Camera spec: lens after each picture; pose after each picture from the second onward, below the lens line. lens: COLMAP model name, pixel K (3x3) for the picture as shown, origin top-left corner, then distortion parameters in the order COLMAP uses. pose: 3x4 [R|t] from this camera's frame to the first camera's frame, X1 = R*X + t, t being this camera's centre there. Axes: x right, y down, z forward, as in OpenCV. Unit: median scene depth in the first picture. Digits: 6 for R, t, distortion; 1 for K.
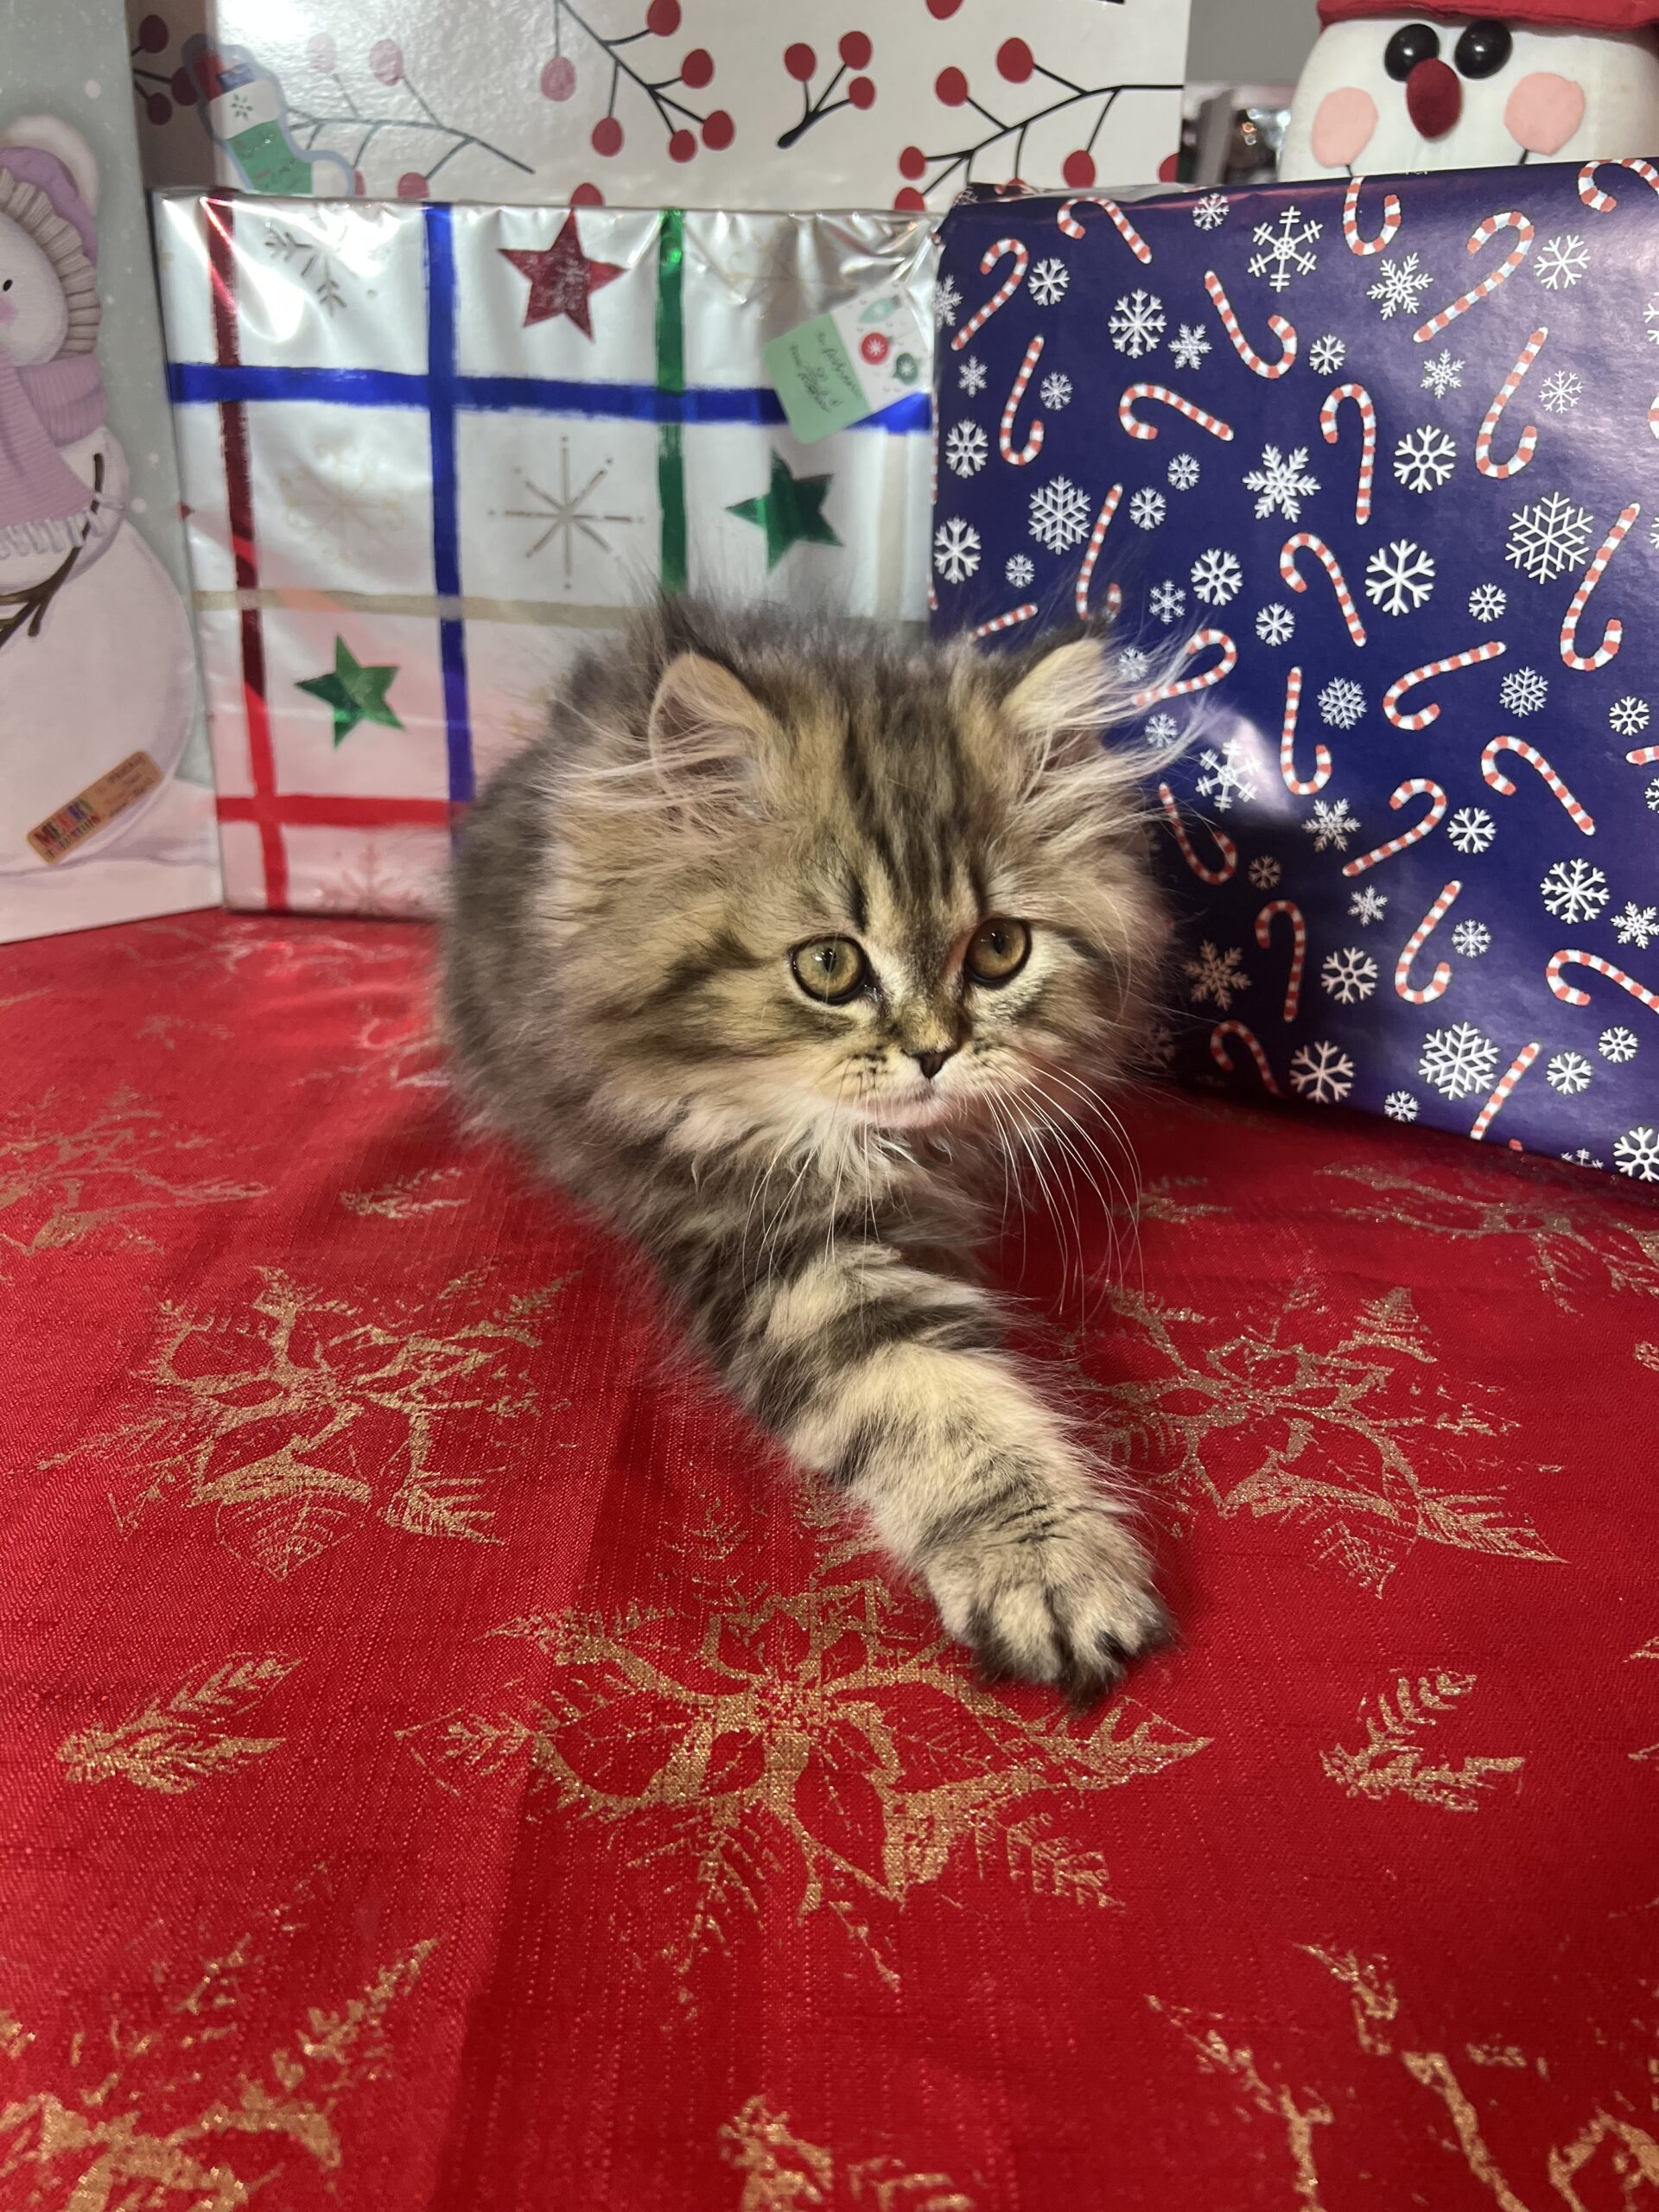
lens RADIAL K [[1860.6, 0, 811.3], [0, 1860.6, 1173.7], [0, 0, 1]] dist [0.000394, 0.005684]
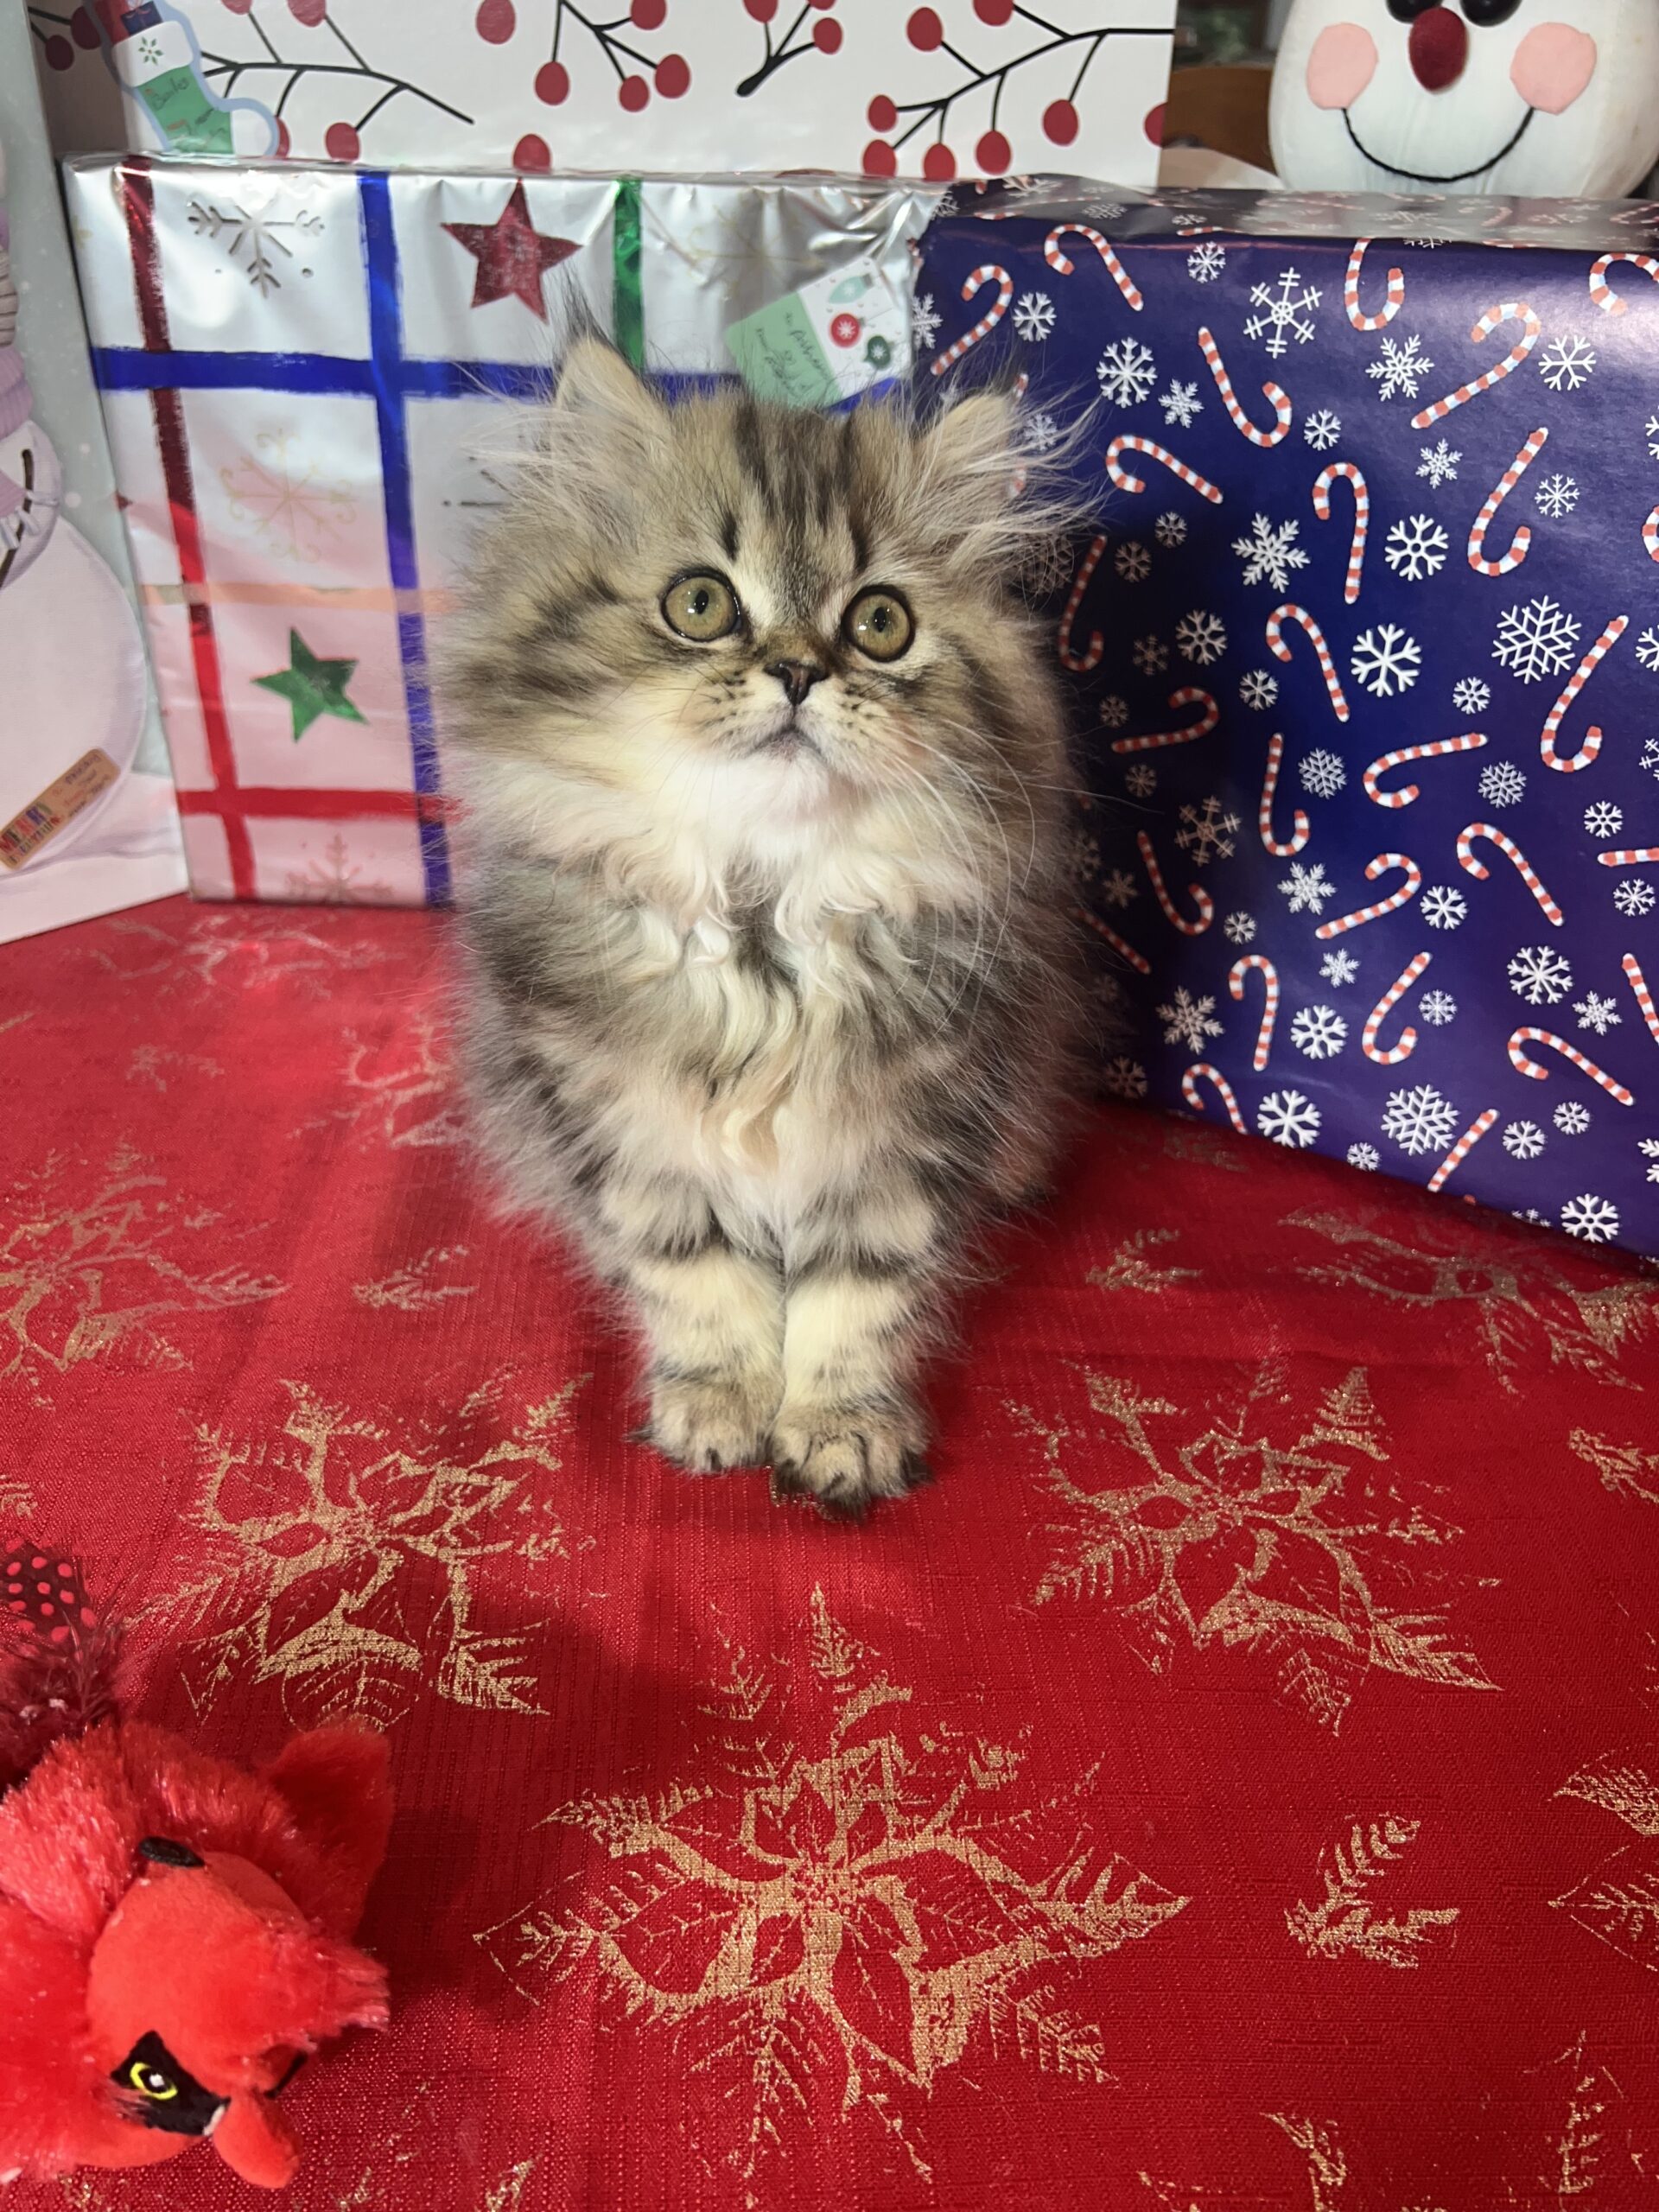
lens RADIAL K [[1830.8, 0, 827.0], [0, 1830.8, 1266.2], [0, 0, 1]] dist [0.003715, -0.018701]
pose [[0.999027, -0.023639, 0.037244, -0.024192], [0.015901, 0.980512, 0.195814, -0.179728], [-0.041147, -0.195031, 0.979934, -0.010136]]
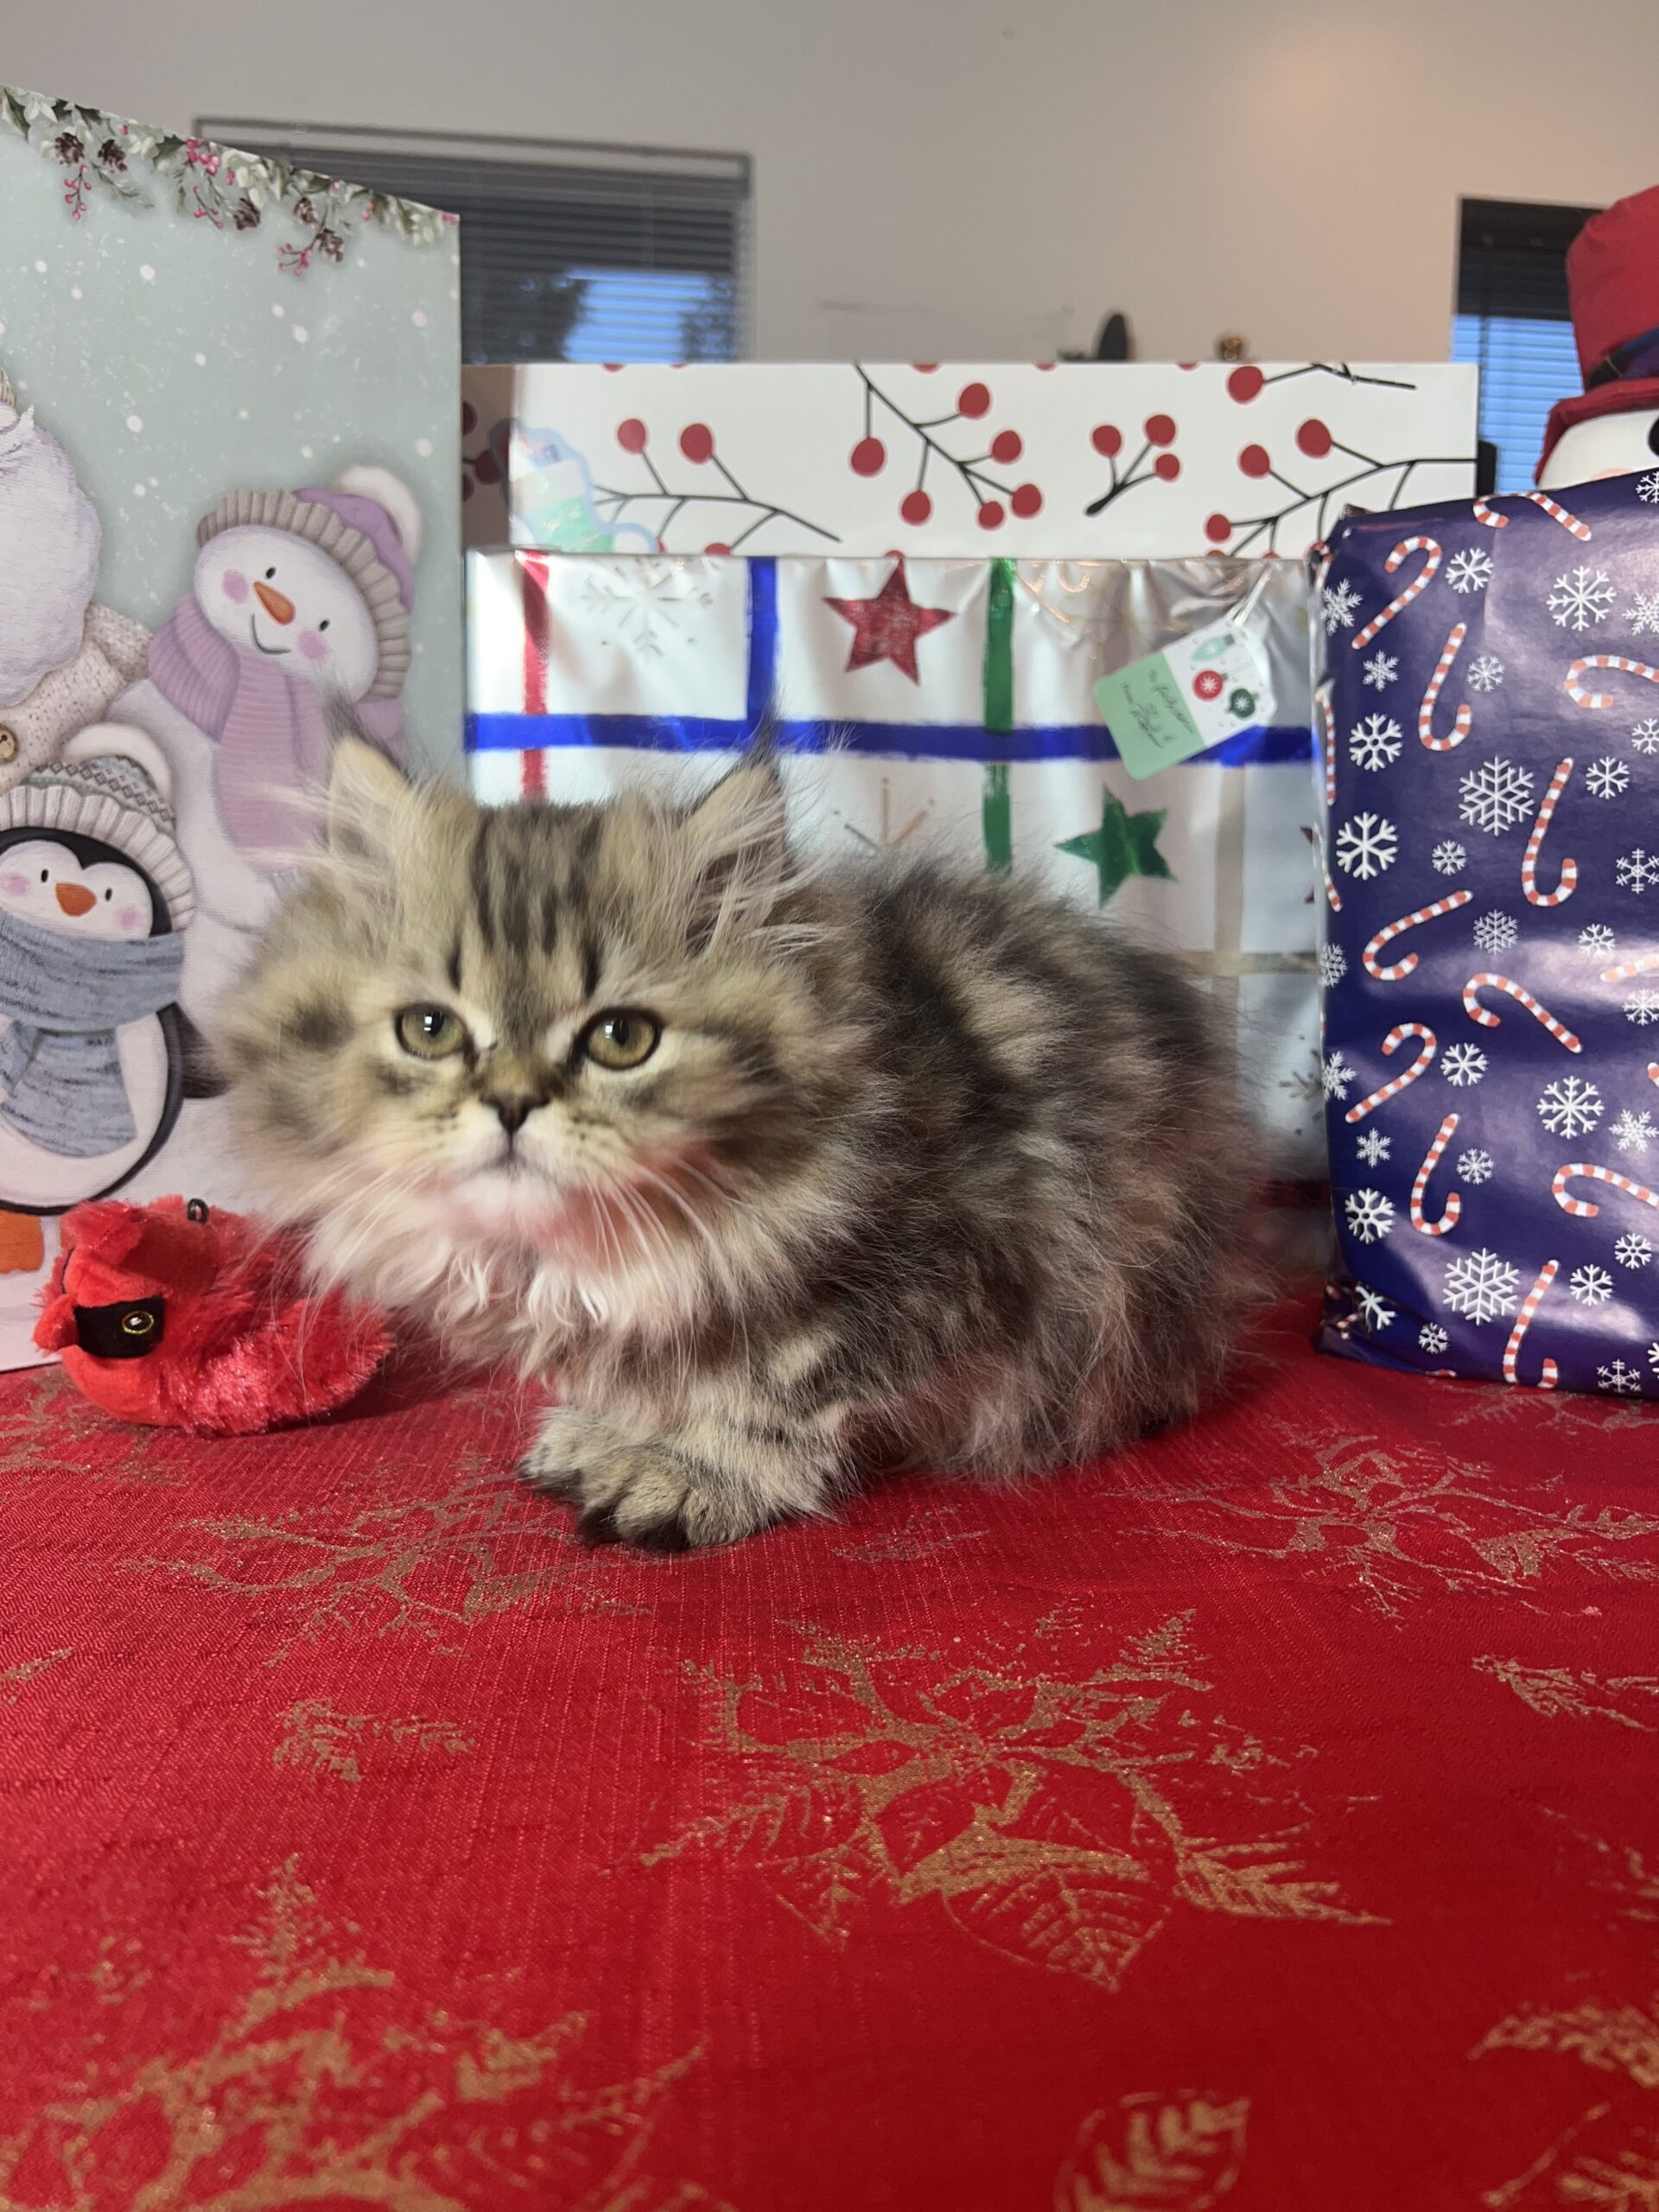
lens RADIAL K [[1895.1, 0, 829.5], [0, 1895.1, 1106.0], [0, 0, 1]] dist [0.005102, 0.001853]
pose [[0.996705, -0.027362, 0.076363, -0.278701], [0.051038, 0.943231, -0.328194, 0.090864], [-0.063048, 0.331010, 0.941519, 0.170763]]
